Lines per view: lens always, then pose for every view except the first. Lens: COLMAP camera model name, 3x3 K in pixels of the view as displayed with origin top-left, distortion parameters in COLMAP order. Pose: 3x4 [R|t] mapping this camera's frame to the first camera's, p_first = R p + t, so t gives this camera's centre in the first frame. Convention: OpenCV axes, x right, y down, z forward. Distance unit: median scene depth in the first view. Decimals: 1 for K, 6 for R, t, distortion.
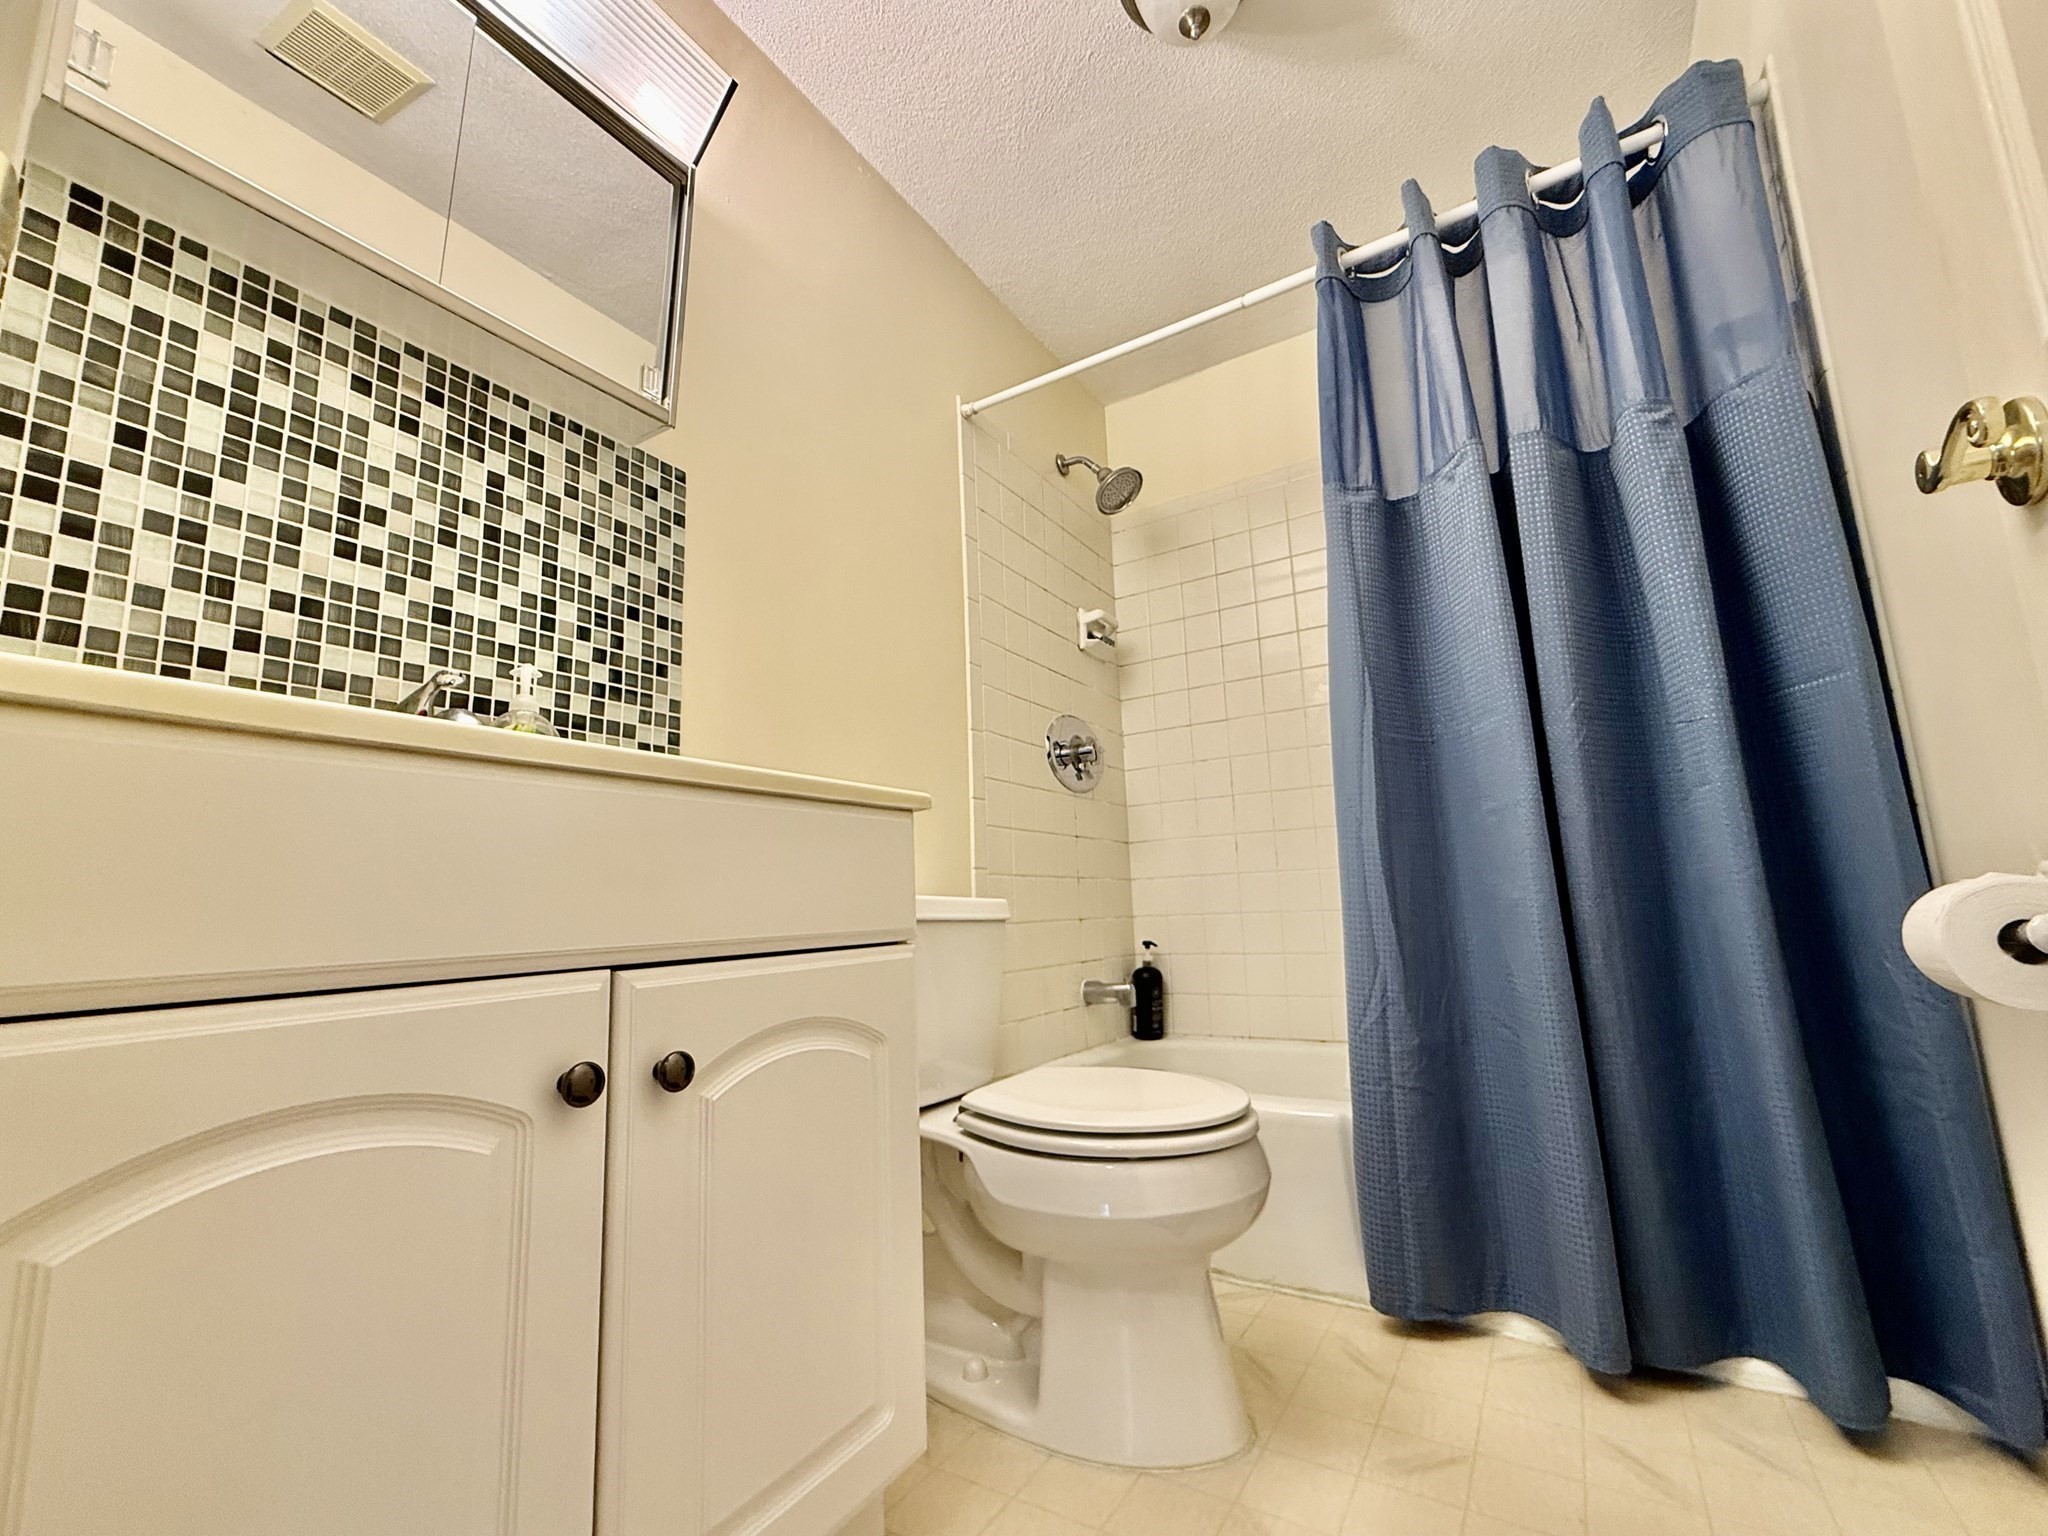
lens RADIAL K [[820.5, 0, 1024.0], [0, 820.5, 768.0], [0, 0, 1]] dist [-0.001497, -0.000418]
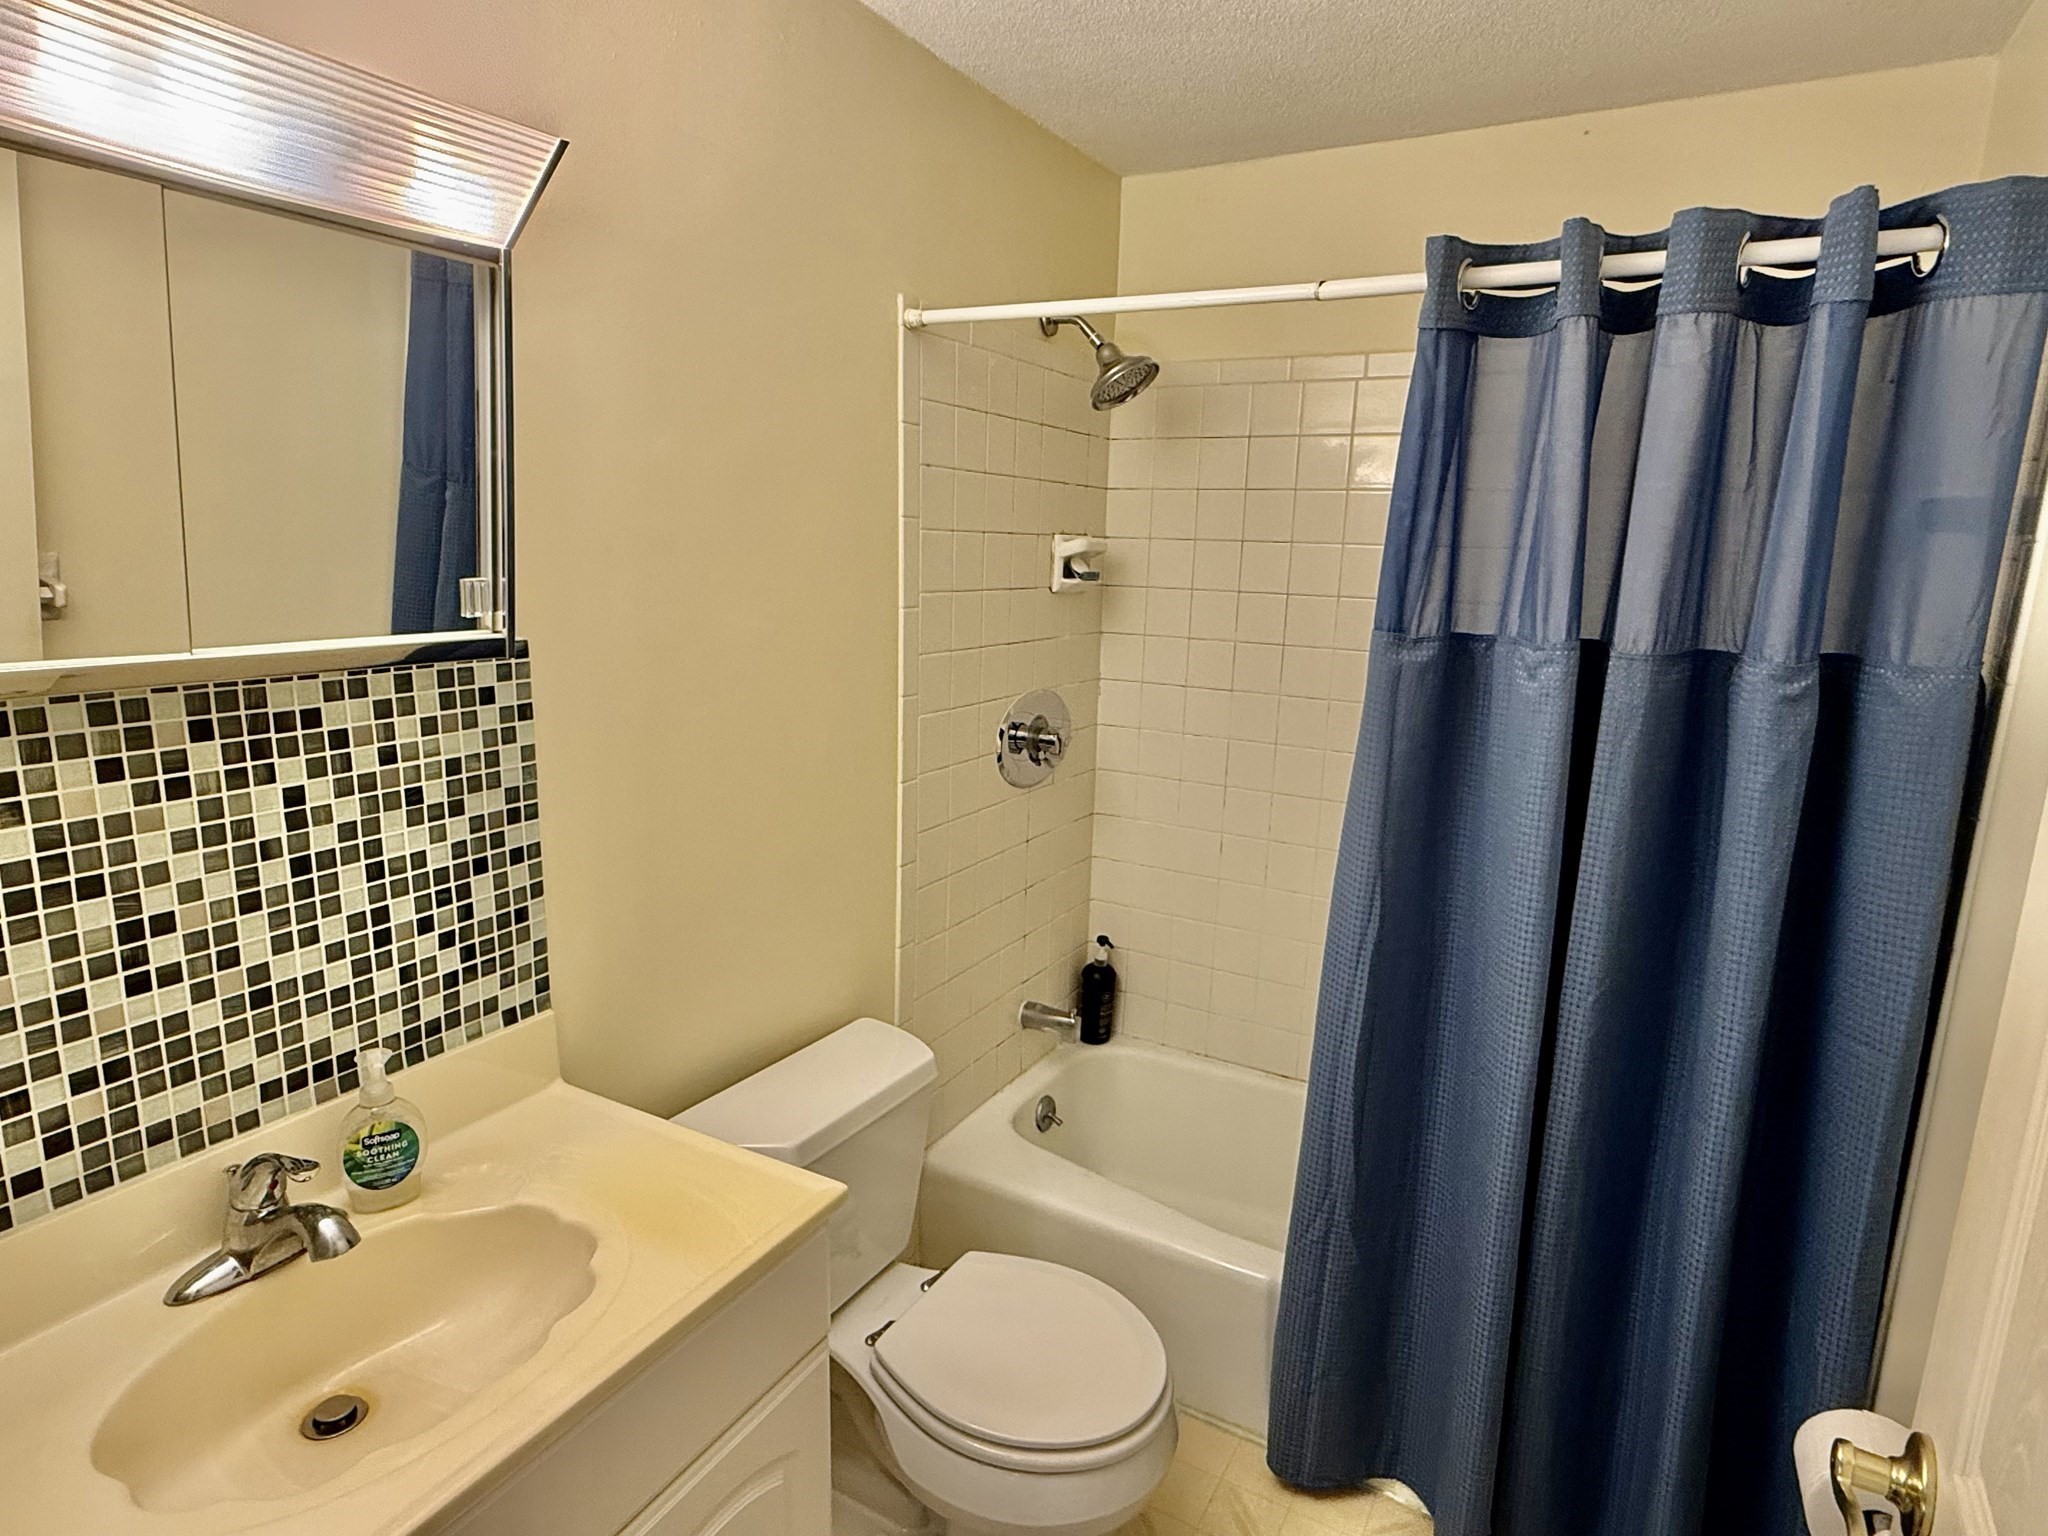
lens RADIAL K [[1090.9, 0, 1017.0], [0, 1090.9, 759.2], [0, 0, 1]] dist [-0.000848, -0.000112]
pose [[0.996971, 0.056677, 0.053260, -0.016682], [-0.071397, 0.938528, 0.337739, -0.681693], [-0.030844, -0.340519, 0.939732, 0.018345]]
